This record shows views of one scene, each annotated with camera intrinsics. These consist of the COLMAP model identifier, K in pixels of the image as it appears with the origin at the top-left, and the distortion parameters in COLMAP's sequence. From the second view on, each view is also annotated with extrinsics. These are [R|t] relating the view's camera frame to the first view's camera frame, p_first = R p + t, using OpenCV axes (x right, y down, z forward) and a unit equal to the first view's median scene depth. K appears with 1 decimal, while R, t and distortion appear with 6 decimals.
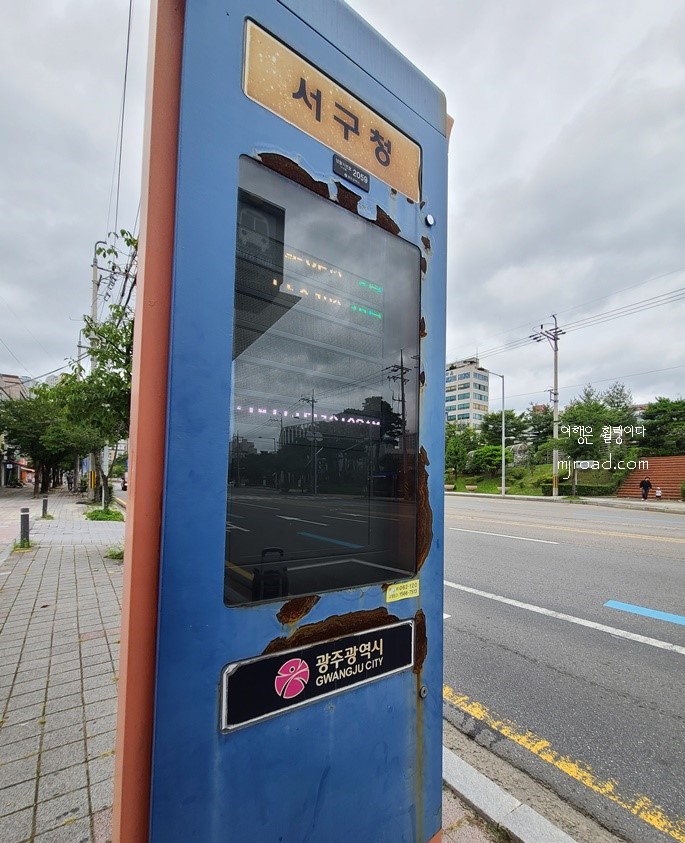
lens RADIAL K [[382.4, 0, 342.3], [0, 382.4, 463.7], [0, 0, 1]] dist [0.004260, 0.000257]
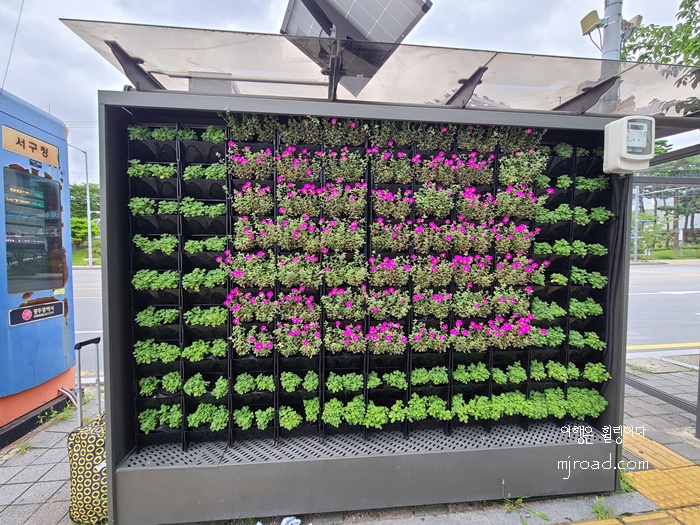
lens RADIAL K [[327.9, 0, 350.3], [0, 327.9, 267.5], [0, 0, 1]] dist [0.002701, 0.000221]
pose [[0.481812, -0.057132, 0.874410, -1.093208], [-0.025157, 0.996559, 0.078975, -0.158594], [-0.875914, -0.060048, 0.478717, -2.518279]]
